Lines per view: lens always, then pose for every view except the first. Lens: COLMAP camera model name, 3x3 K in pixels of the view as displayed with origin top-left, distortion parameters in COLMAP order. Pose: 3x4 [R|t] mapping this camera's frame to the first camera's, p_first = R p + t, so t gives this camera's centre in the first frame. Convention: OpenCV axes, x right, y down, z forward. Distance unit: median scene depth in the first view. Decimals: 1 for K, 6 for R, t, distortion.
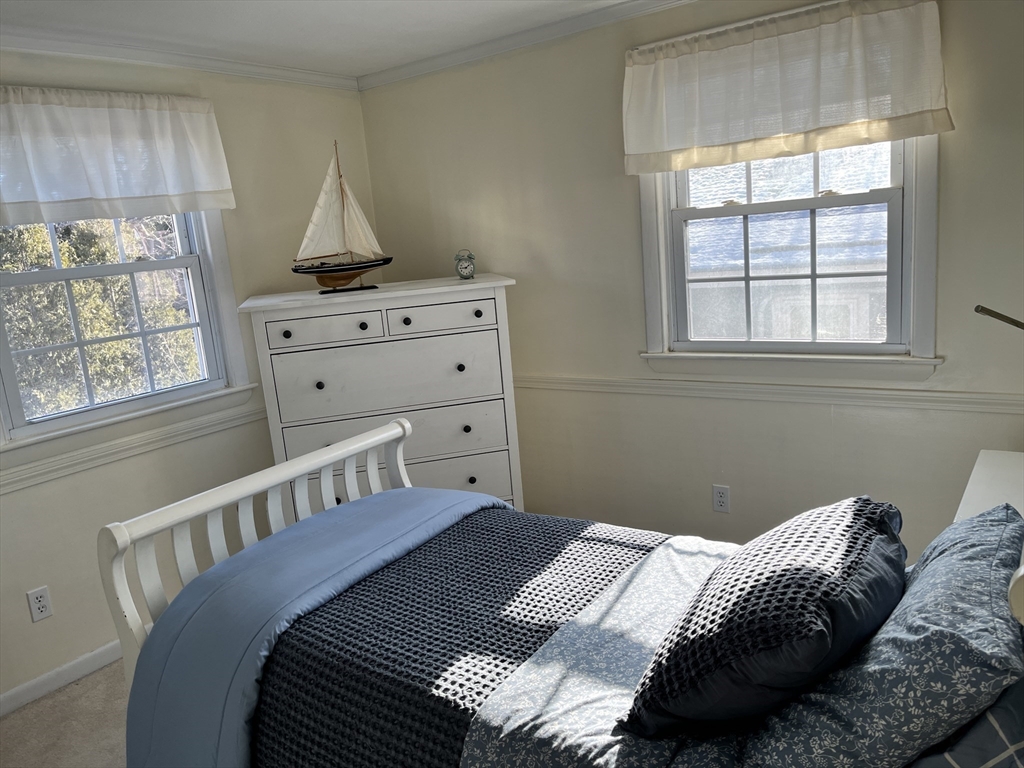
lens RADIAL K [[796.1, 0, 513.0], [0, 796.1, 388.2], [0, 0, 1]] dist [0.078653, -0.111553]
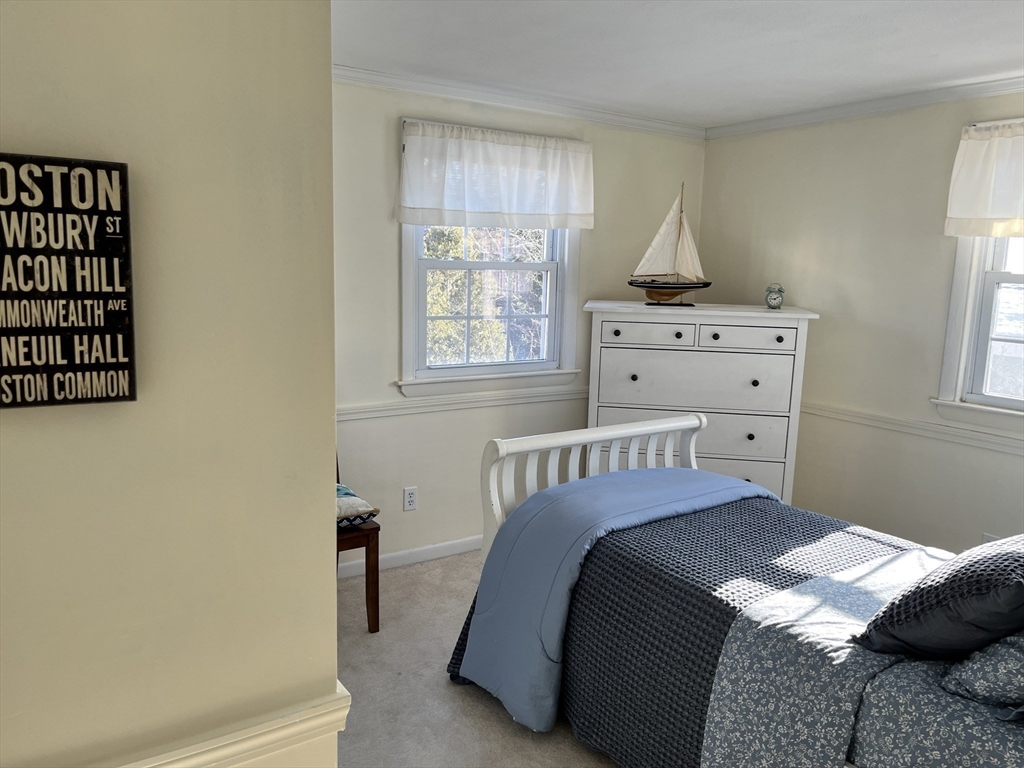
lens RADIAL K [[796.1, 0, 513.0], [0, 796.1, 388.2], [0, 0, 1]] dist [0.078653, -0.111553]
pose [[0.930227, 0.170863, -0.324782, -0.017143], [-0.180591, 0.983558, 0.000196, 0.057294], [0.319476, 0.058471, 0.945789, -0.273346]]
